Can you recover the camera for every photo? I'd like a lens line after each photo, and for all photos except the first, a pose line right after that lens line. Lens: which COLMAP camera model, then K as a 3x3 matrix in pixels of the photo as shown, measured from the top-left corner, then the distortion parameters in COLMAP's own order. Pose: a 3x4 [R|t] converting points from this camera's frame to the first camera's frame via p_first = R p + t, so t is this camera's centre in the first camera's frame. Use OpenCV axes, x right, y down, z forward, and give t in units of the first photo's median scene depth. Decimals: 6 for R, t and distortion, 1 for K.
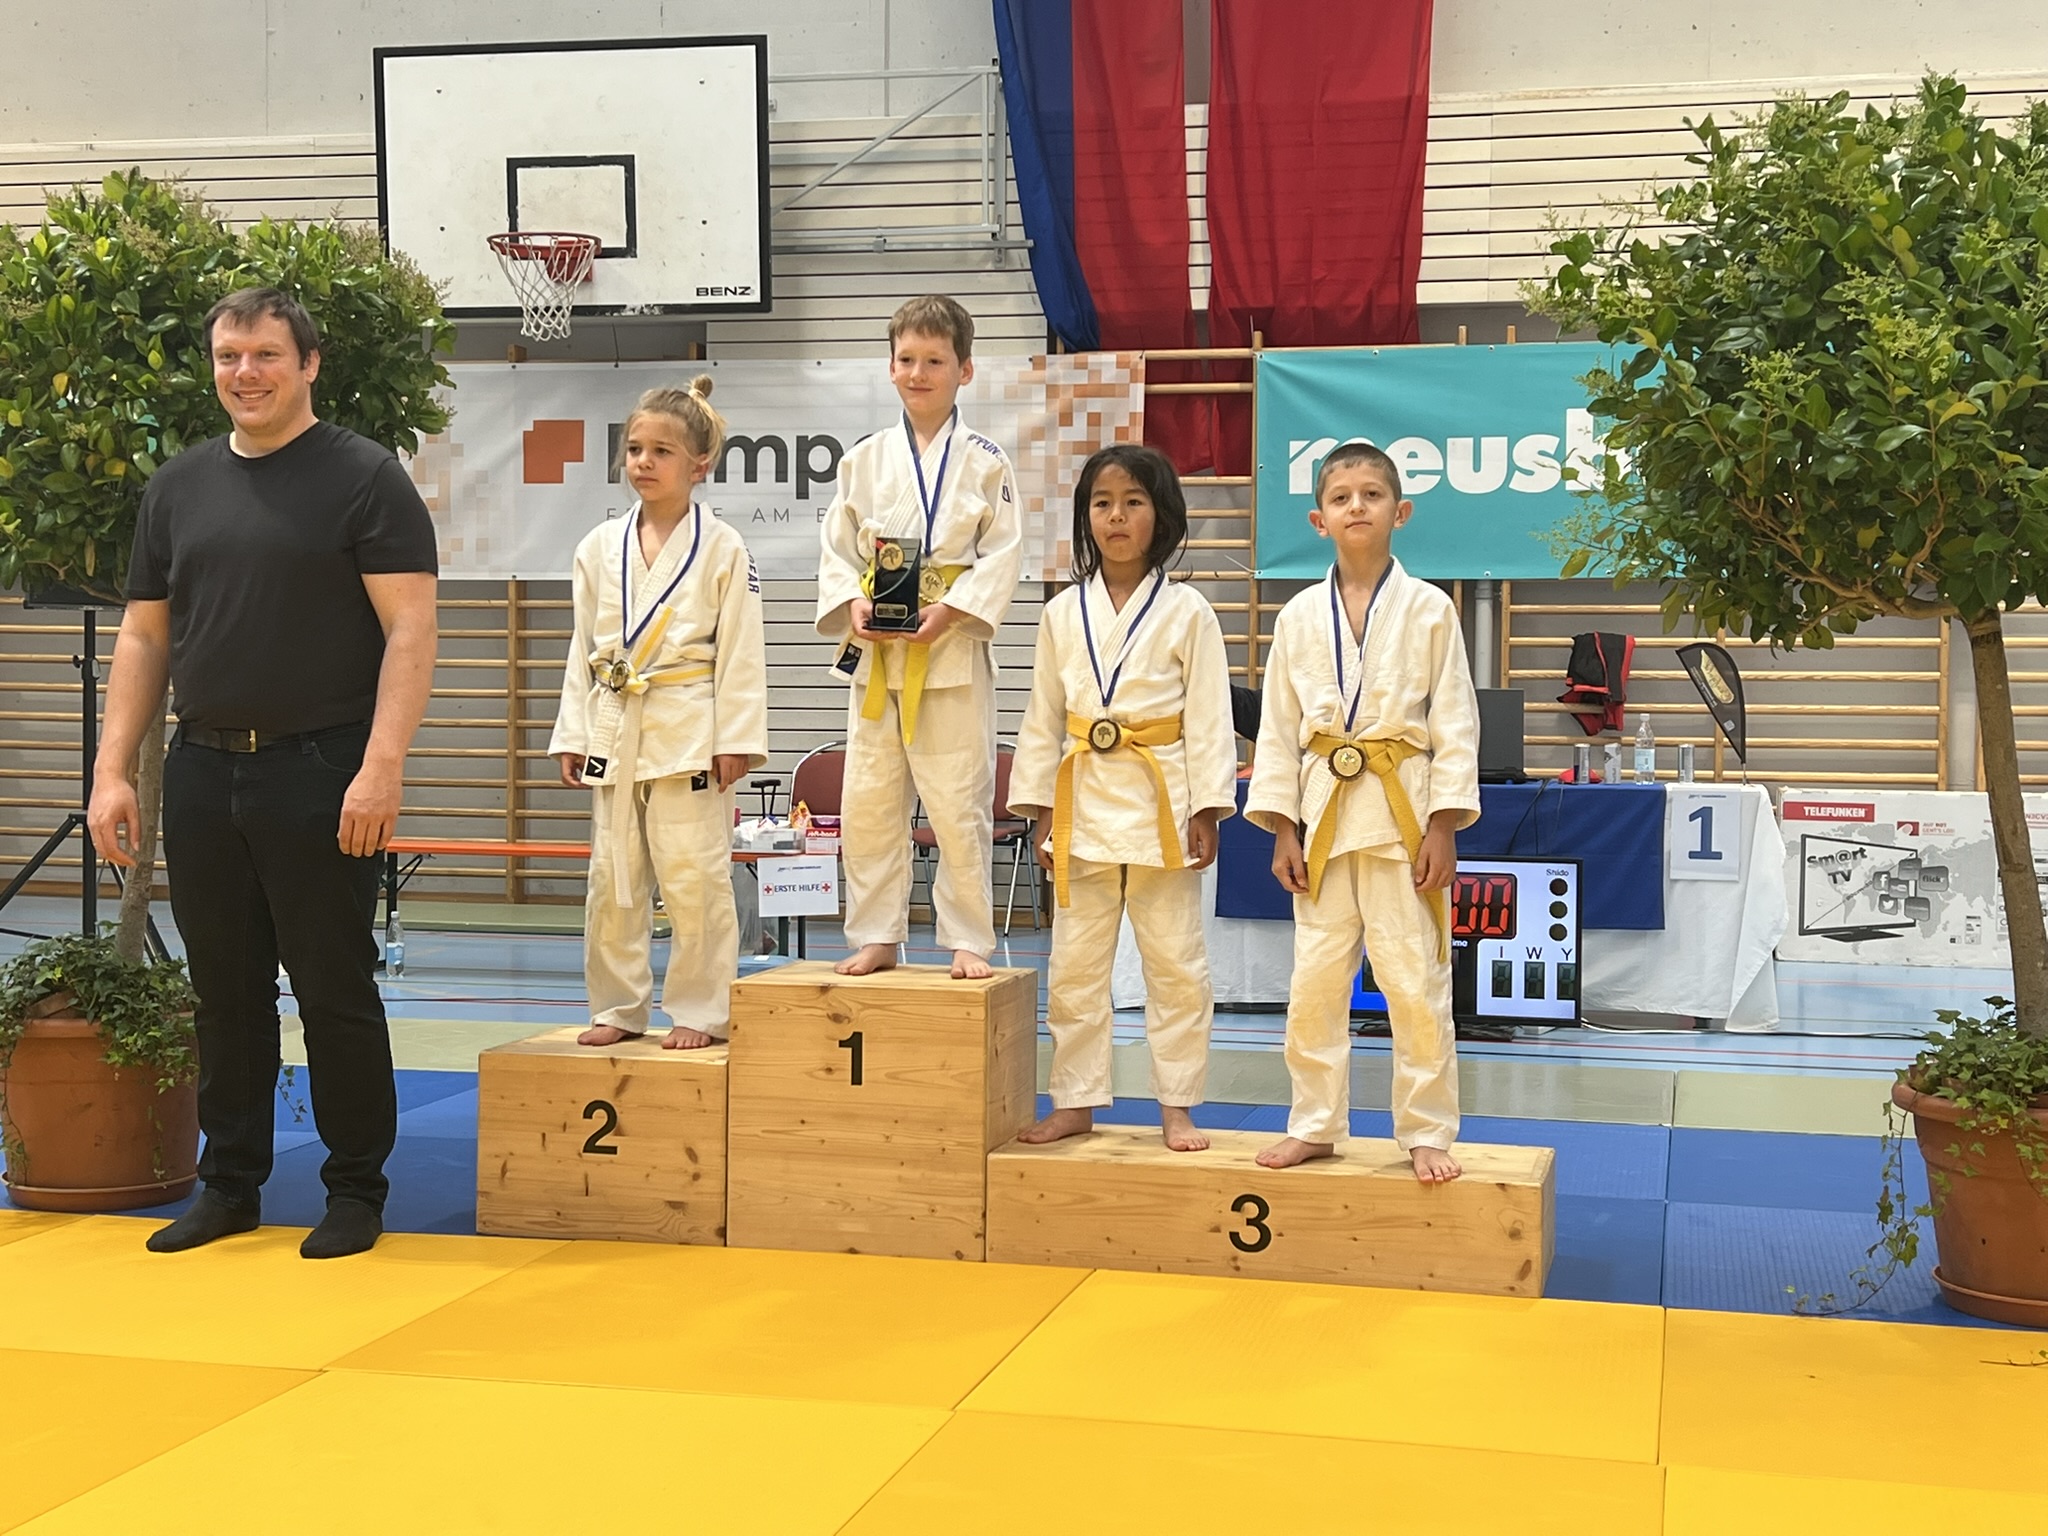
lens RADIAL K [[2776.2, 0, 1011.0], [0, 2776.2, 789.1], [0, 0, 1]] dist [0.095311, 0.000000]
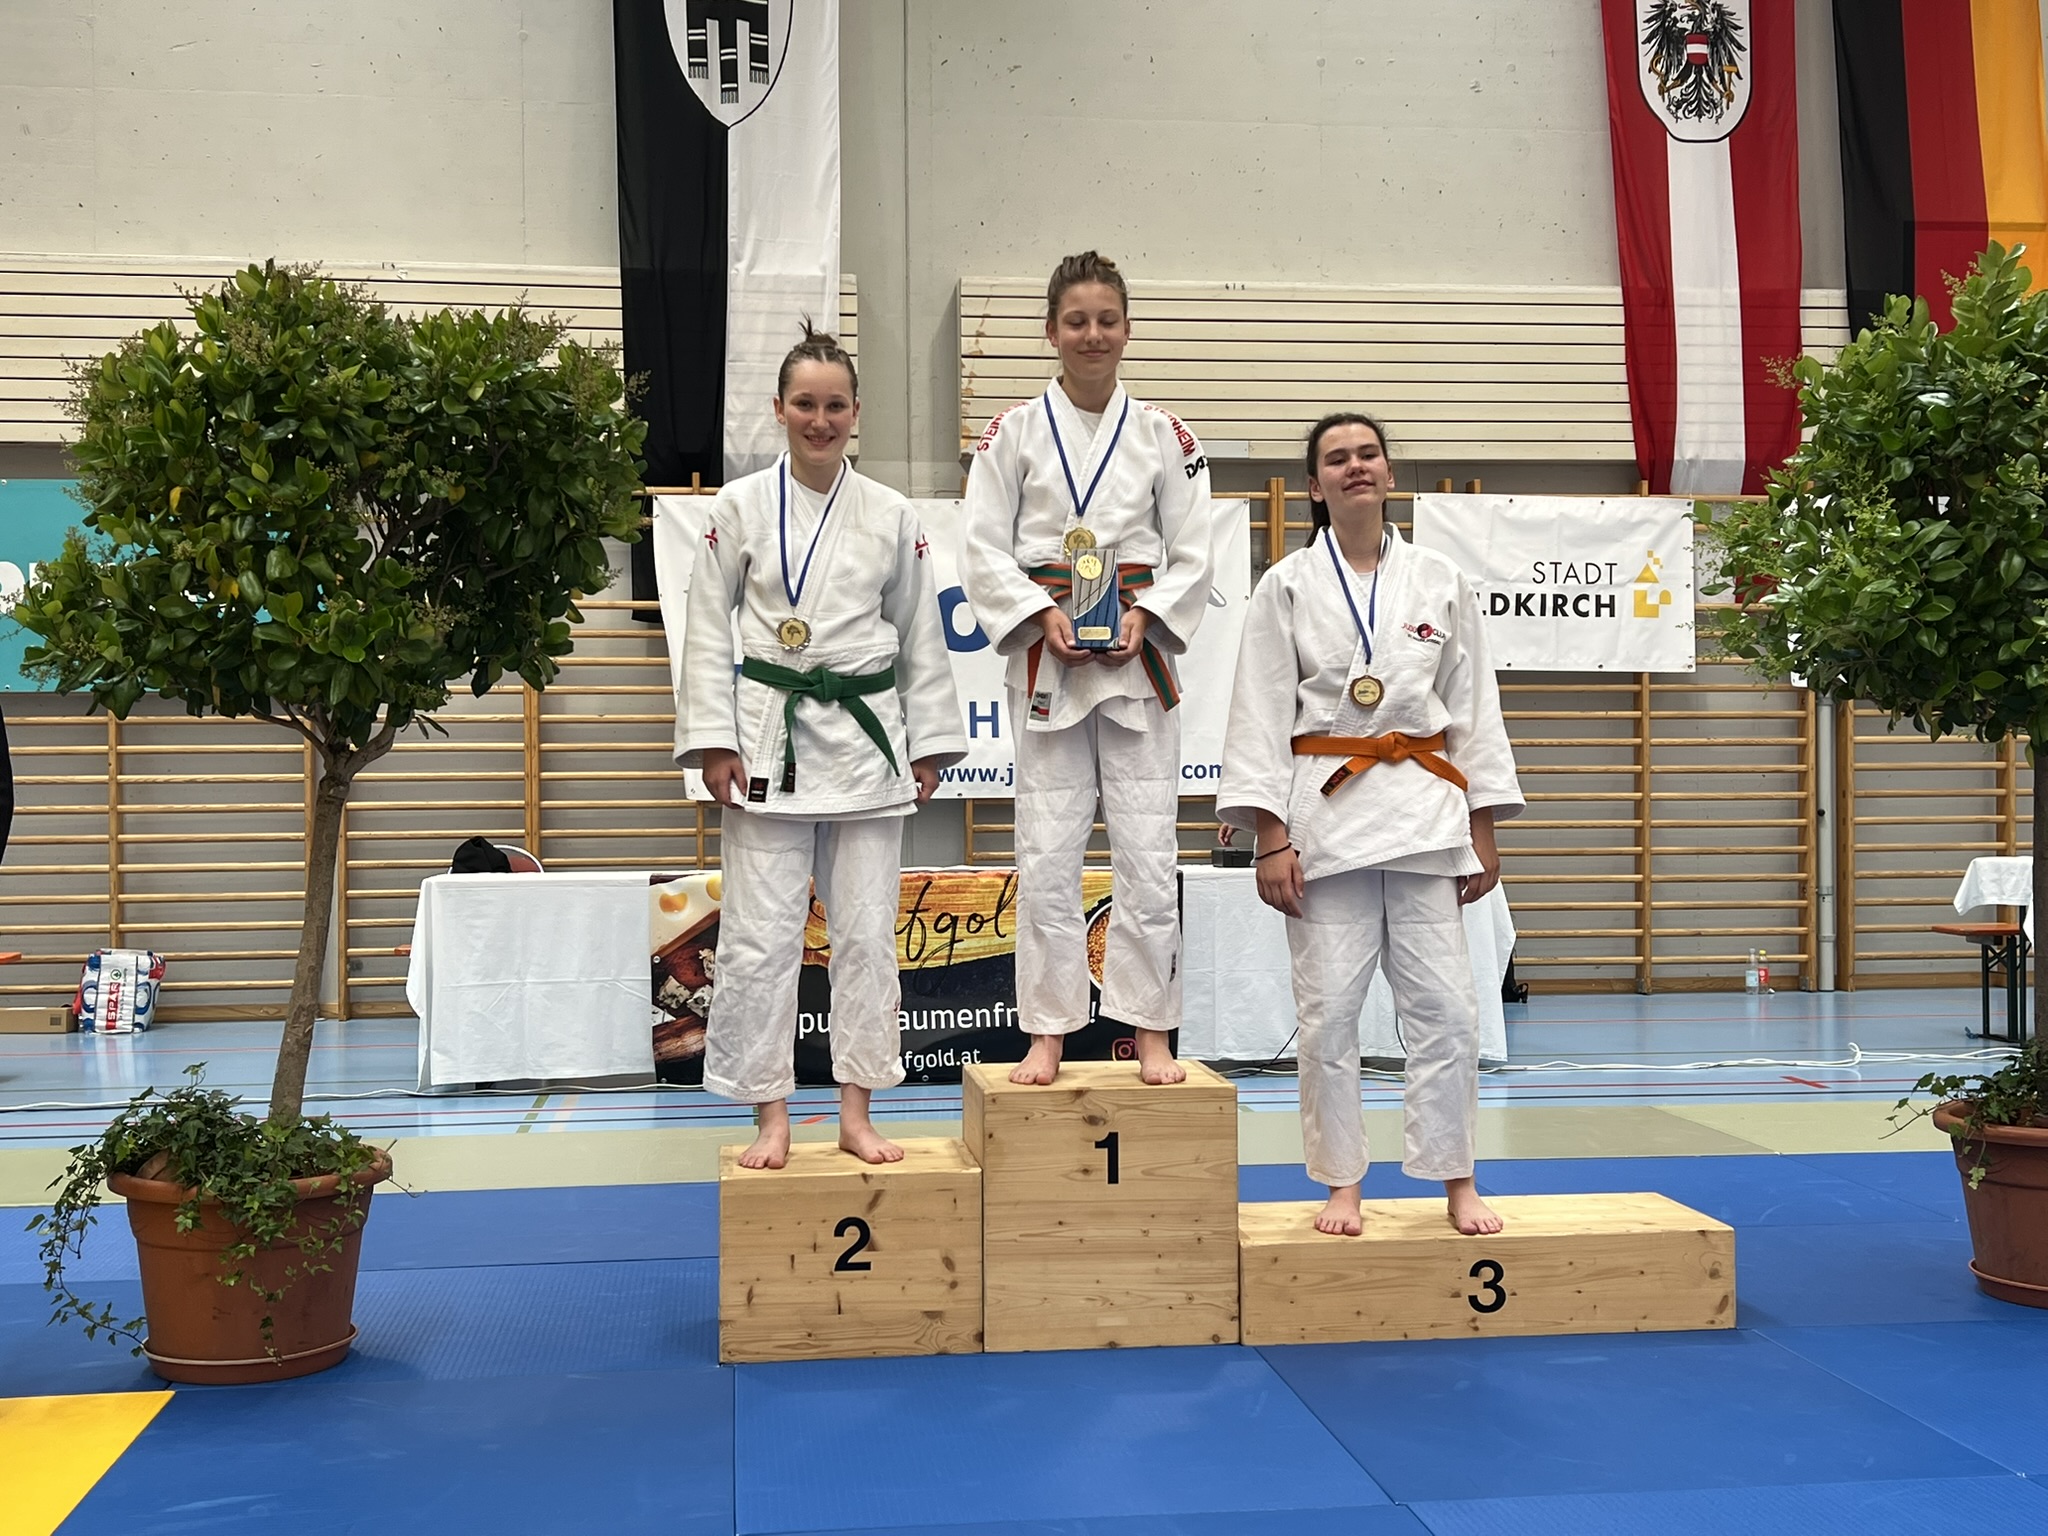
lens RADIAL K [[2386.5, 0, 1037.8], [0, 2386.5, 788.8], [0, 0, 1]] dist [0.065348, 0.000000]
pose [[0.934470, -0.019402, 0.355513, 0.249573], [0.030744, 0.999182, -0.026282, -0.000097], [-0.354712, 0.035490, 0.934302, -0.033674]]
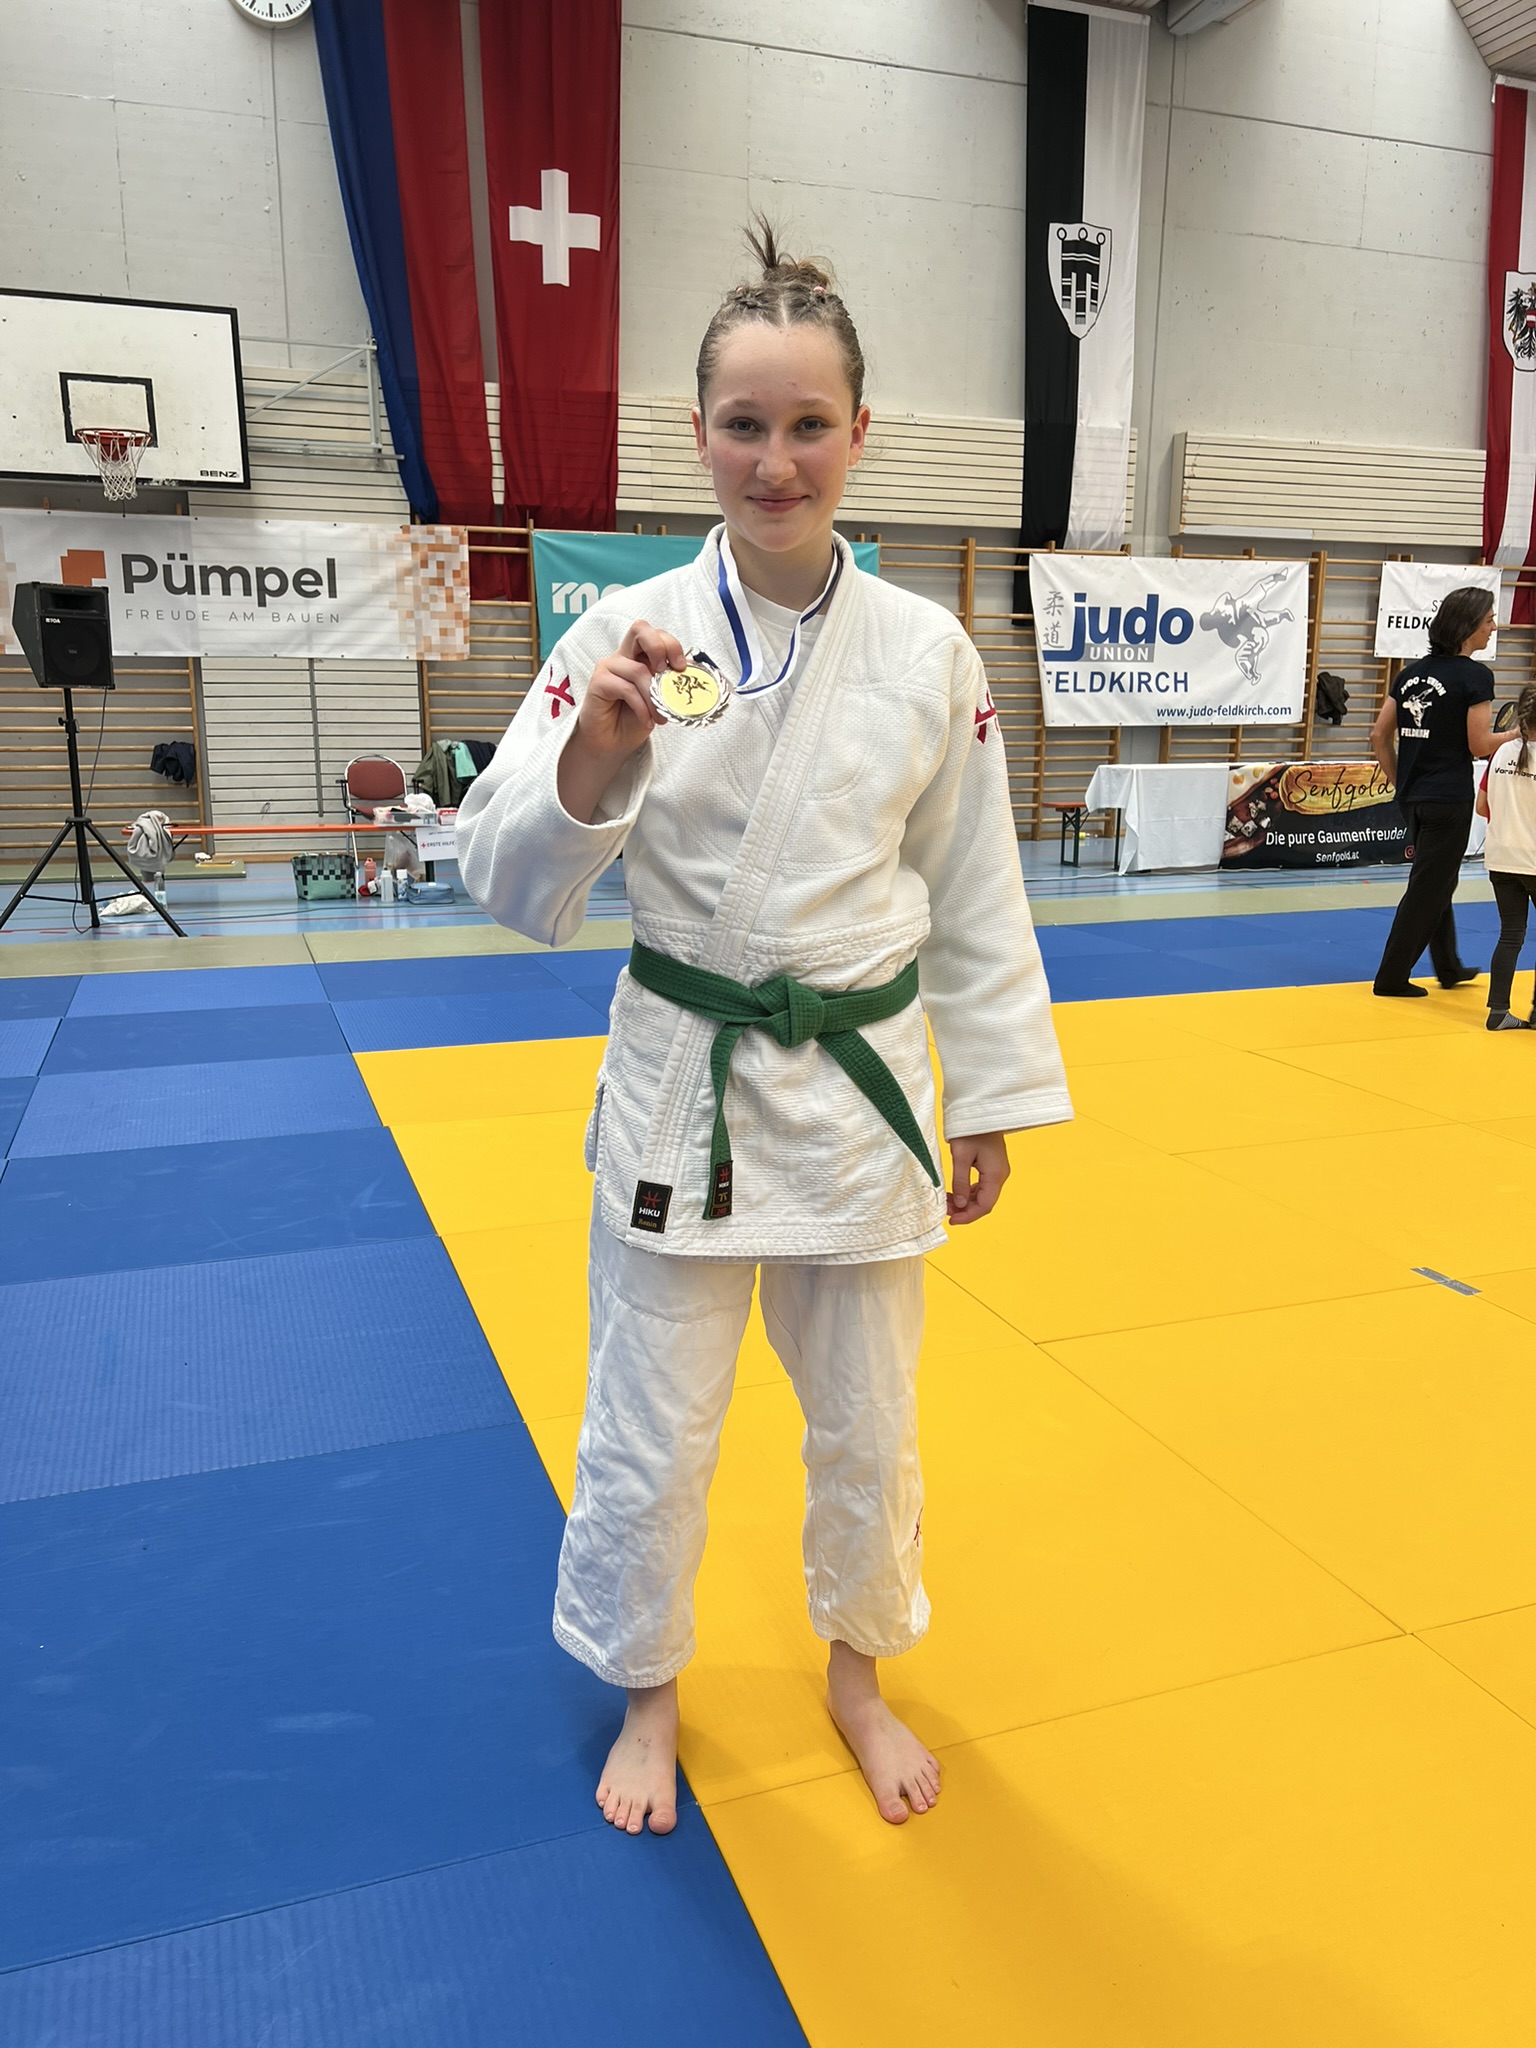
lens RADIAL K [[1547.2, 0, 757.5], [0, 1547.2, 1040.7], [0, 0, 1]] dist [0.047691, -0.052112]
pose [[0.837060, -0.125212, 0.532591, -0.372733], [0.026904, 0.981702, 0.188514, -0.018500], [-0.546450, -0.143469, 0.825112, 0.037780]]
